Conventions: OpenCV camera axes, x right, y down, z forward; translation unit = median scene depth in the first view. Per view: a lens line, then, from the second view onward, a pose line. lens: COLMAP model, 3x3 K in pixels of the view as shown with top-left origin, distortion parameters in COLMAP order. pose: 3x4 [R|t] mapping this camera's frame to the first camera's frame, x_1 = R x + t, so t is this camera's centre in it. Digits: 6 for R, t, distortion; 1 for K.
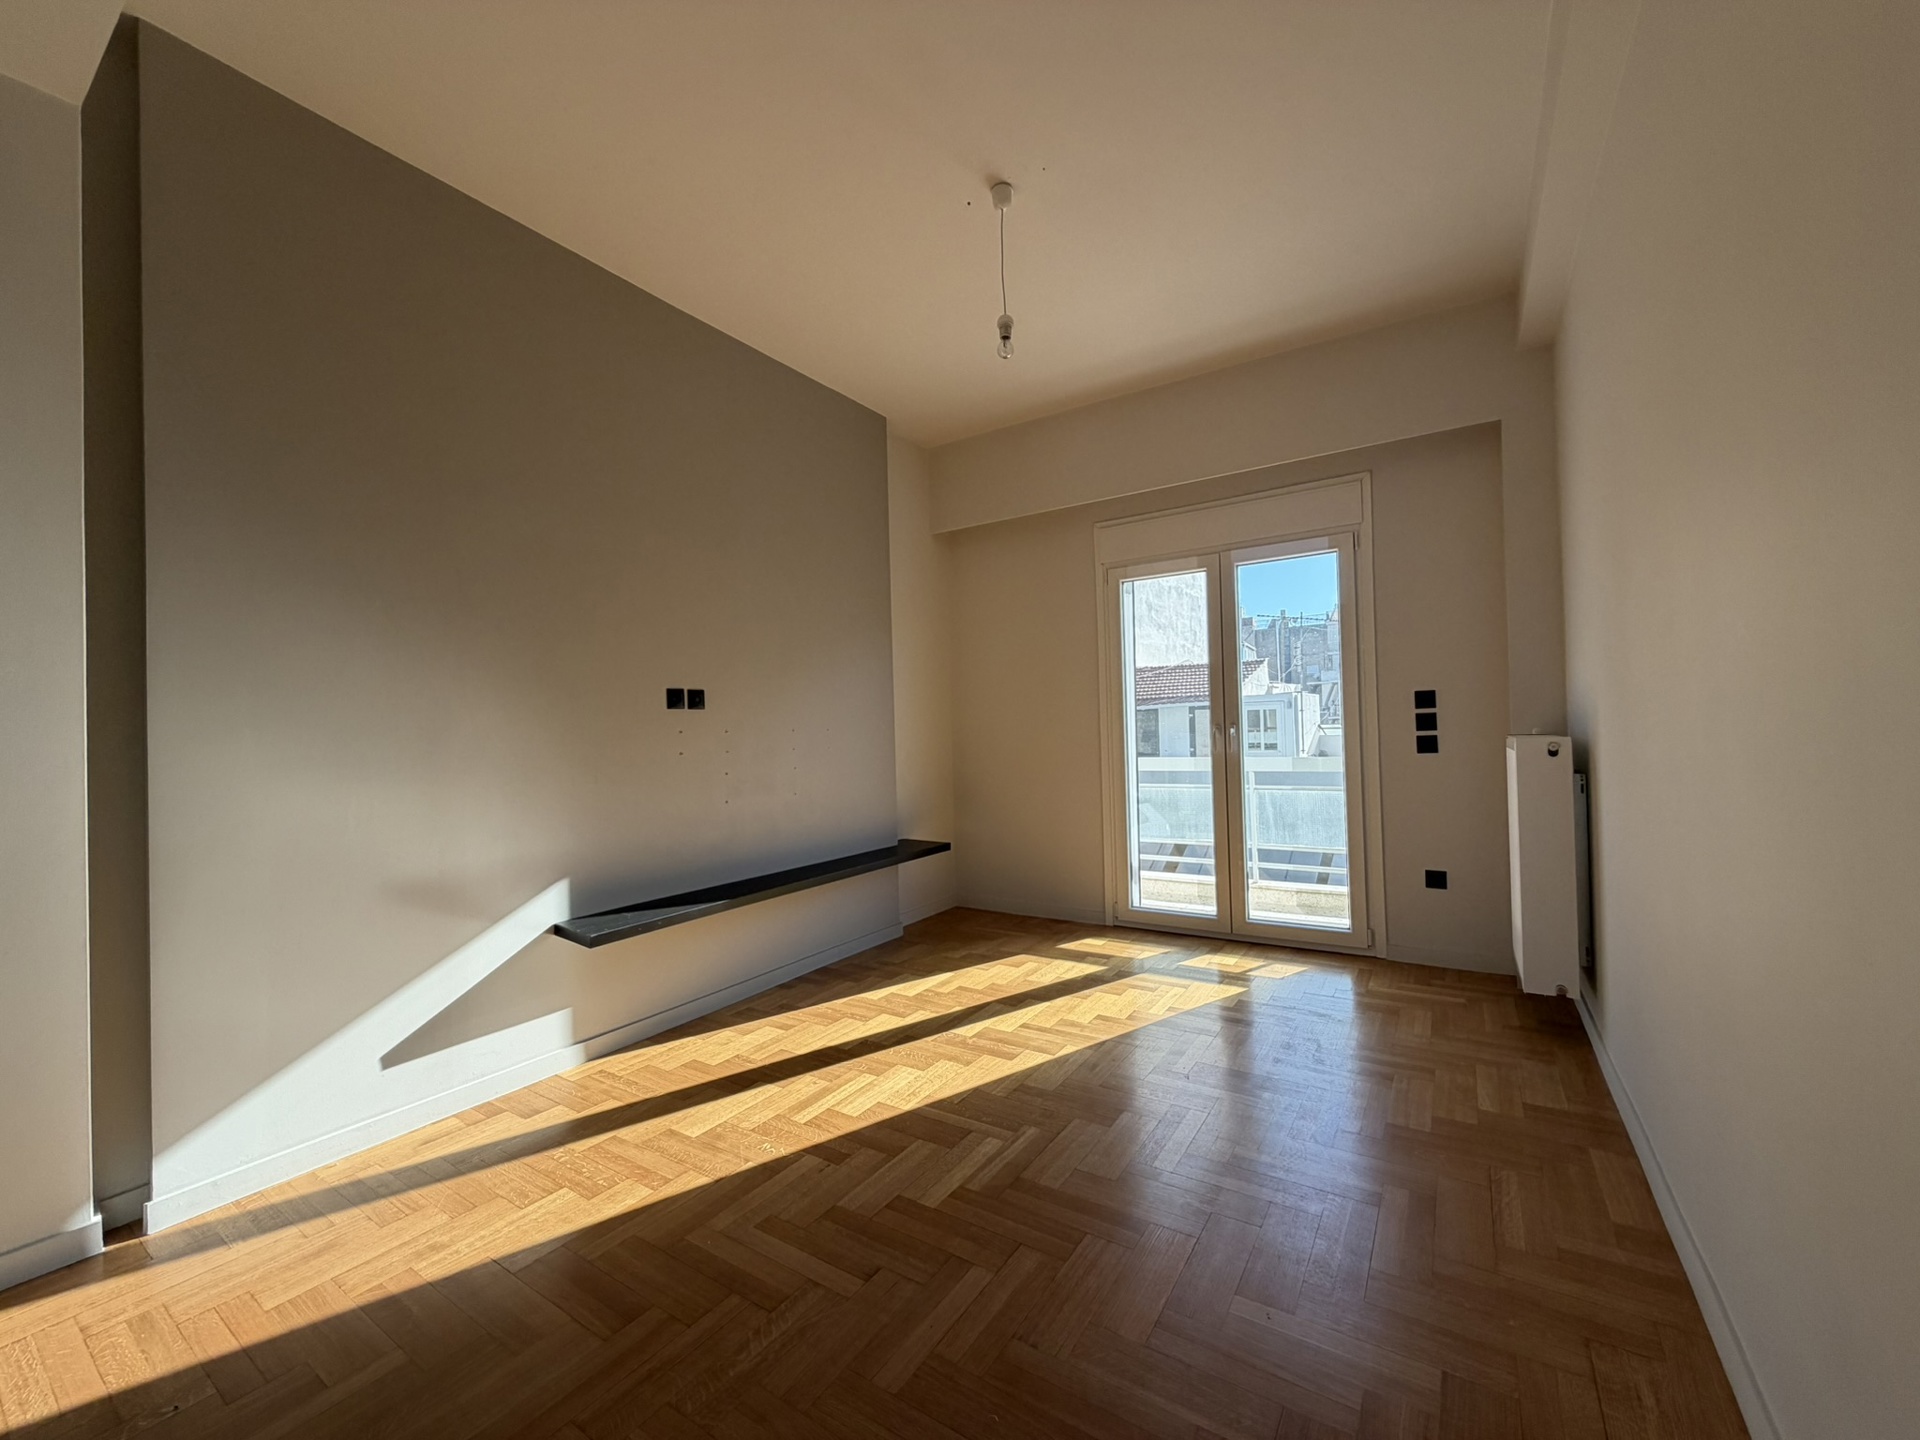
lens RADIAL K [[763.4, 0, 955.0], [0, 763.4, 718.9], [0, 0, 1]] dist [0.001197, -0.000405]
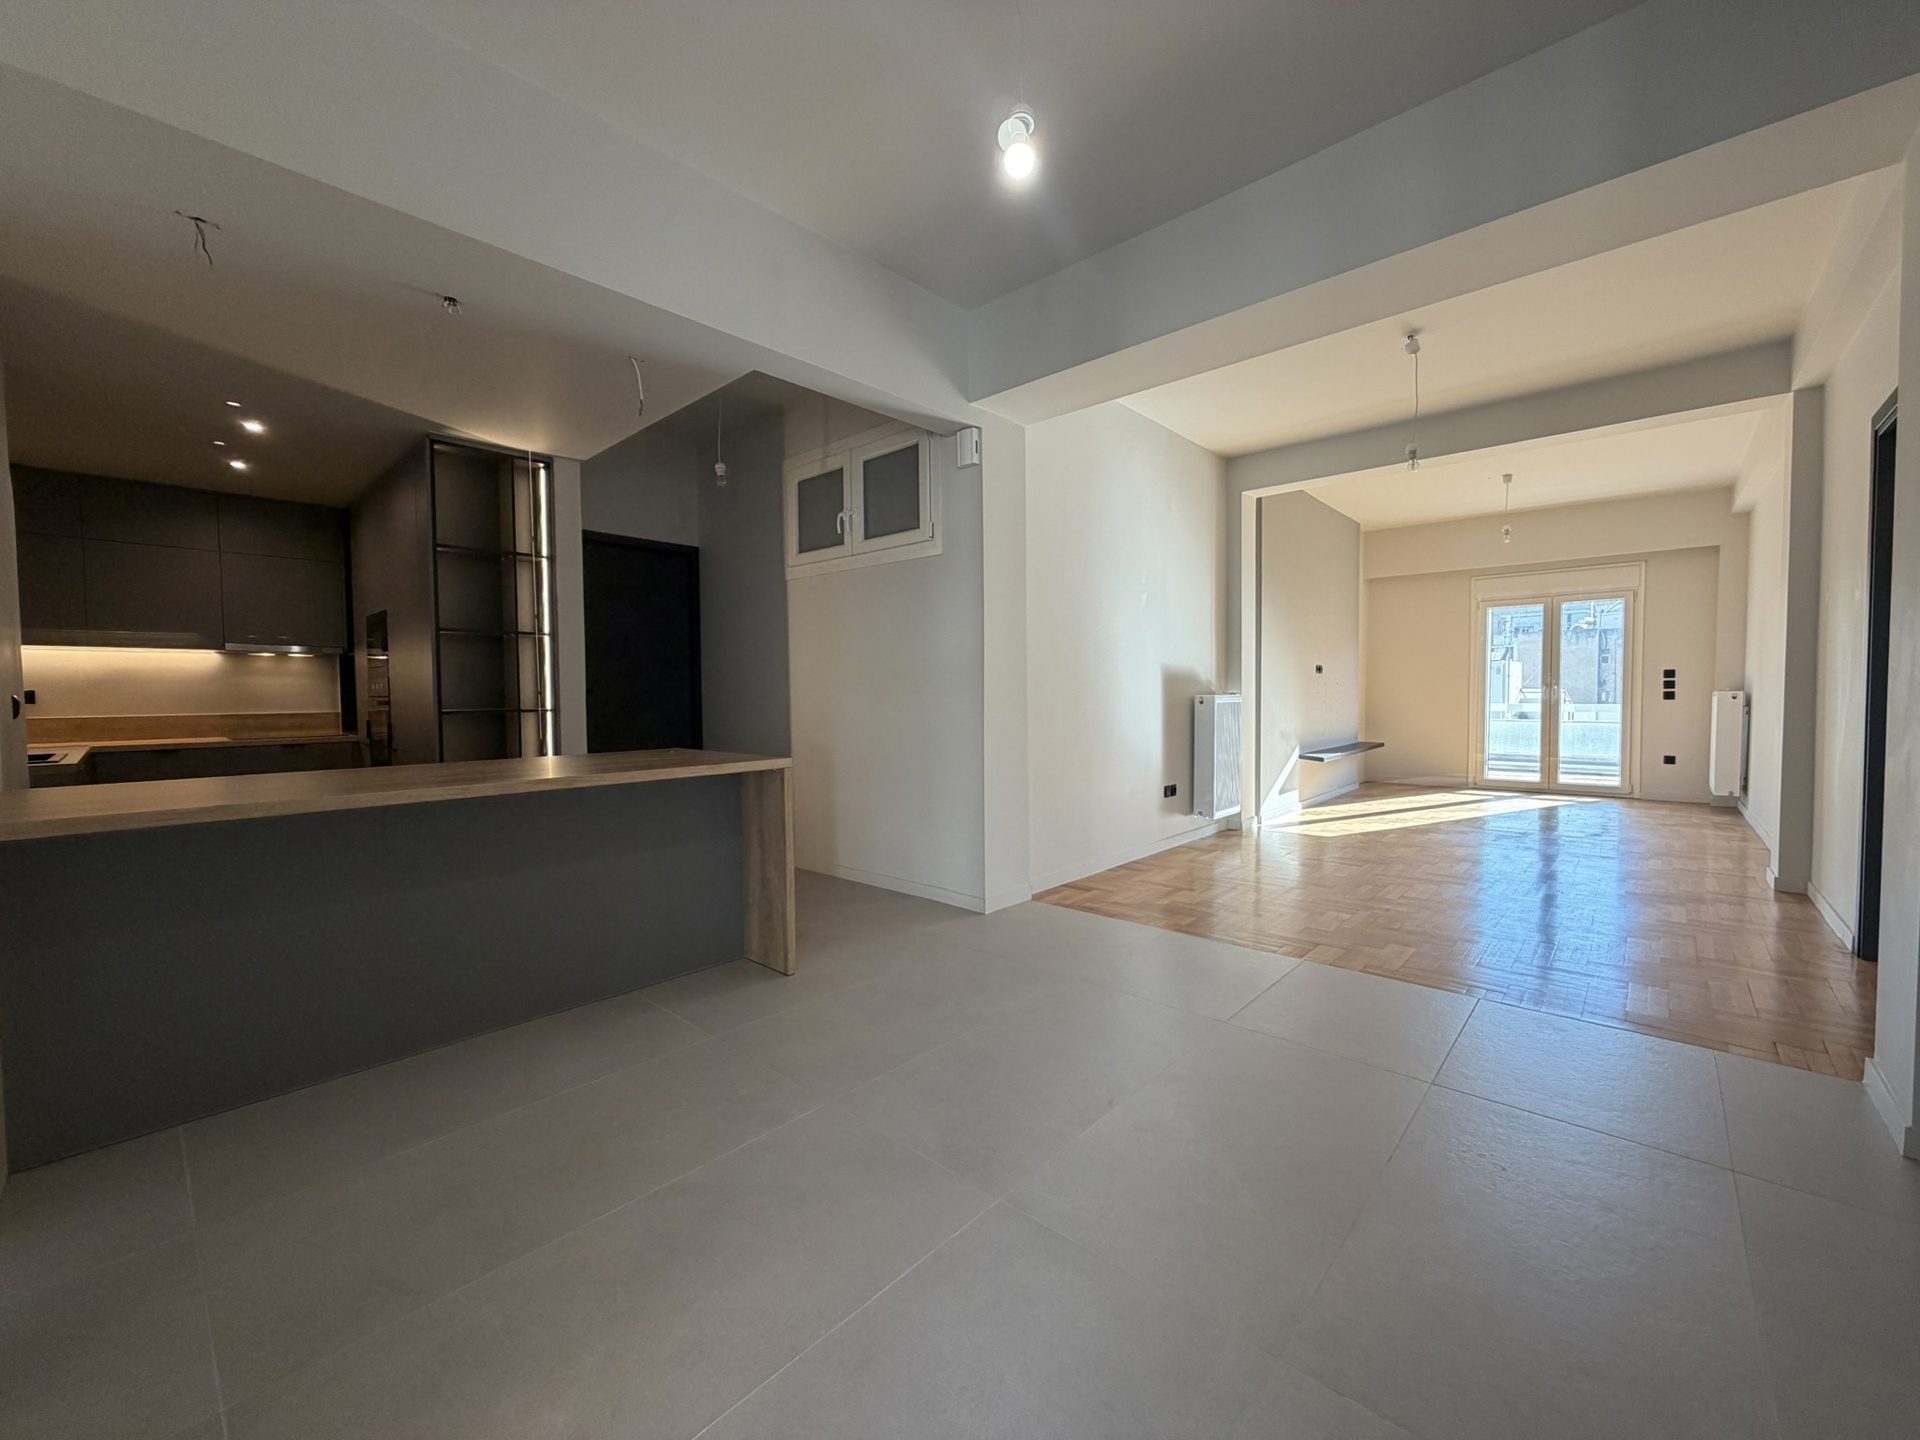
lens RADIAL K [[763.4, 0, 955.0], [0, 763.4, 718.9], [0, 0, 1]] dist [0.001197, -0.000405]
pose [[0.988265, 0.023772, -0.150890, -0.979562], [-0.015407, 0.998291, 0.056371, 0.009584], [0.151972, -0.053385, 0.986942, -1.341290]]
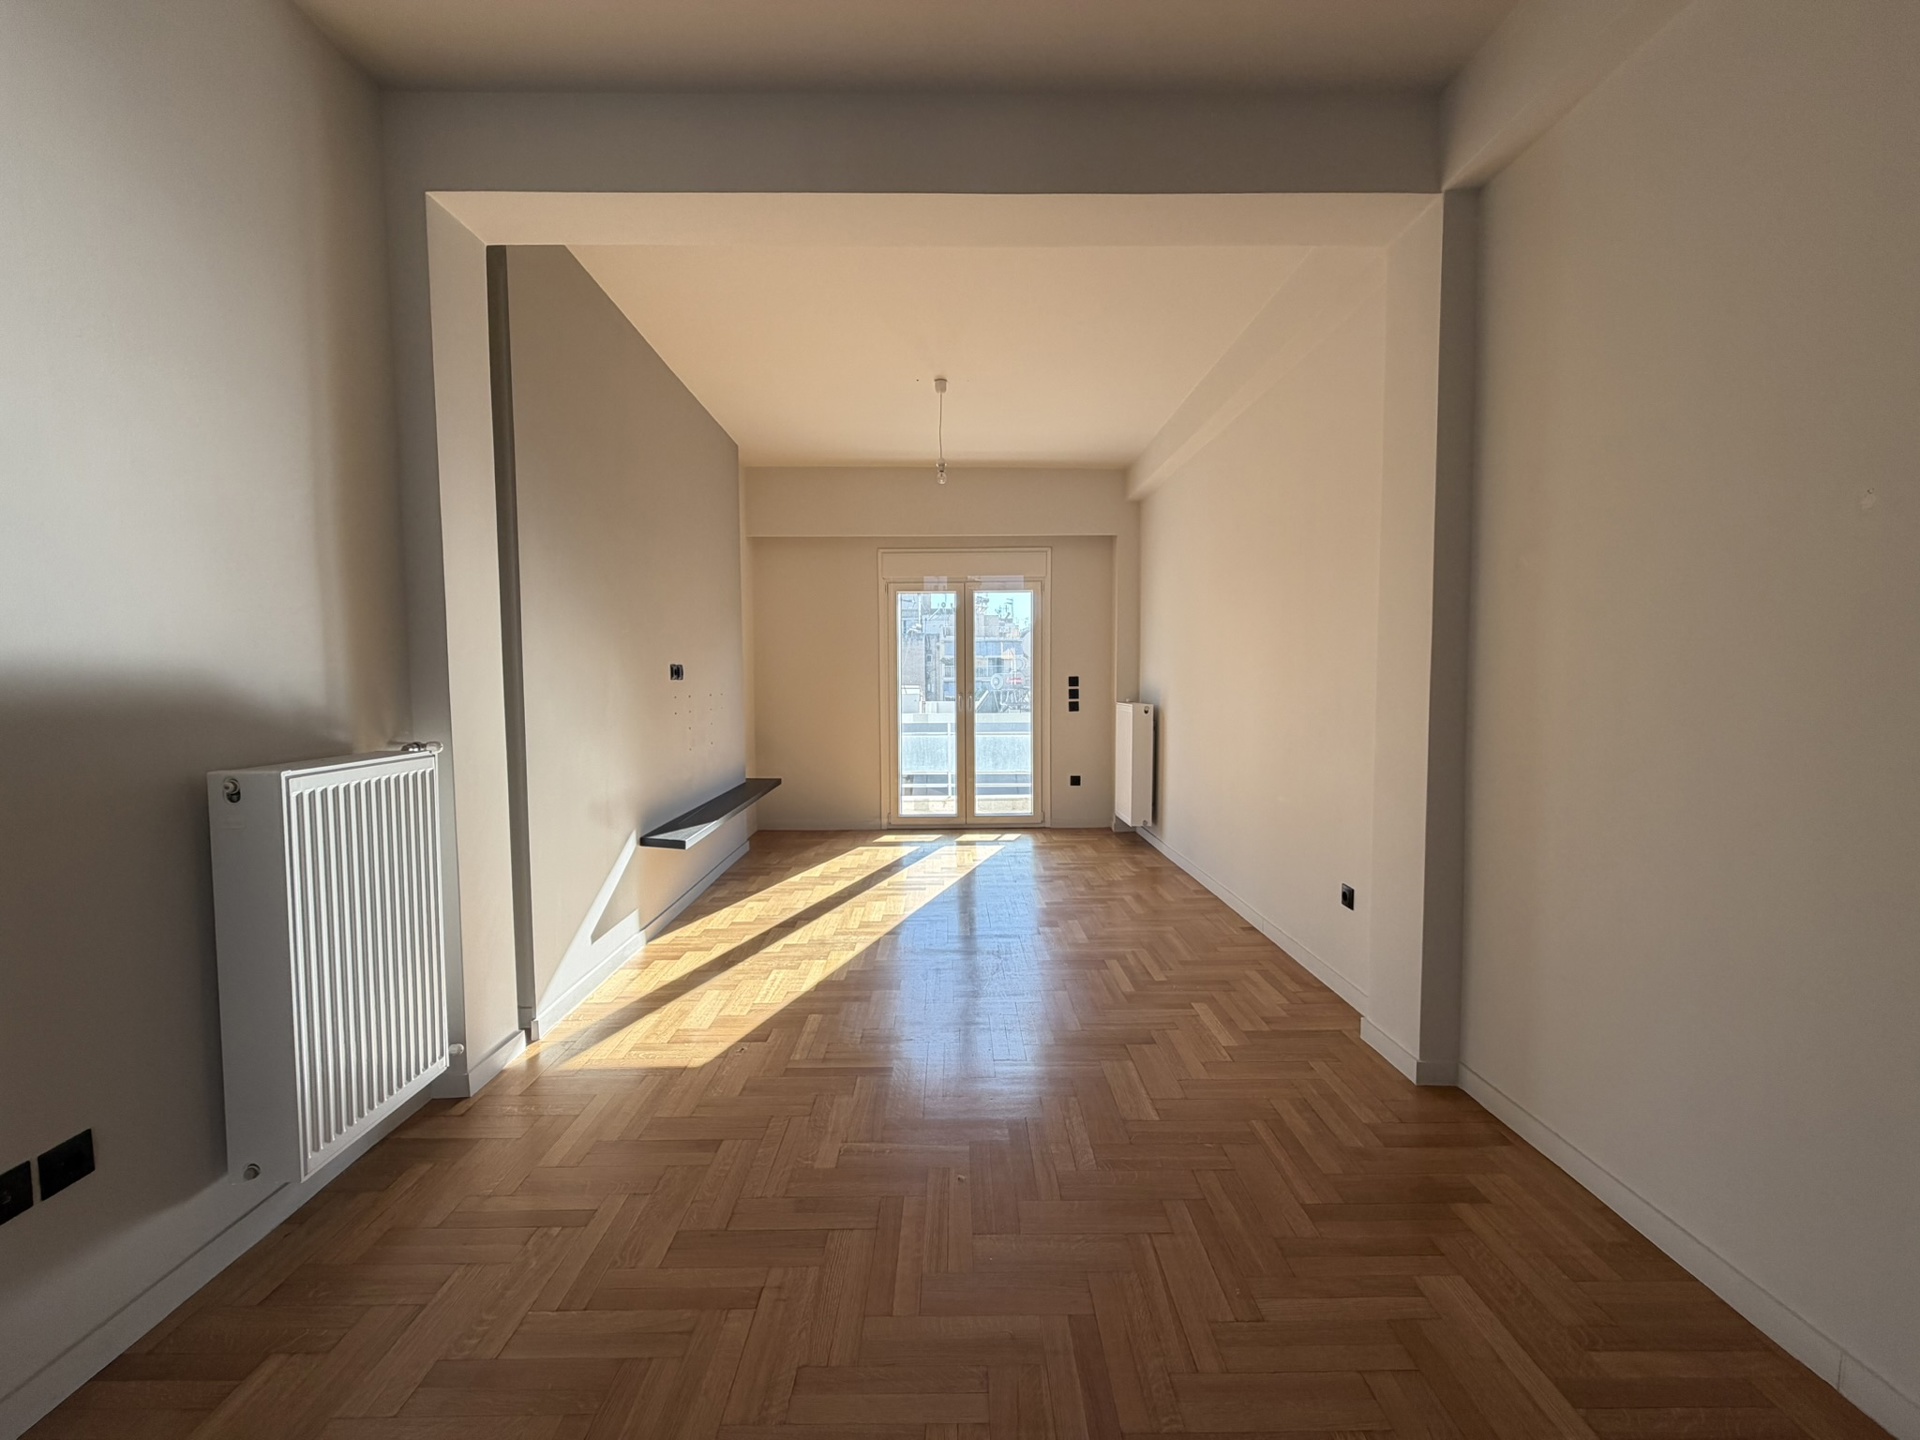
lens RADIAL K [[763.4, 0, 955.0], [0, 763.4, 718.9], [0, 0, 1]] dist [0.001197, -0.000405]
pose [[0.827185, -0.008875, 0.561860, -0.617722], [-0.023200, 0.998483, 0.049927, -0.020603], [-0.561451, -0.054335, 0.825724, -0.327271]]
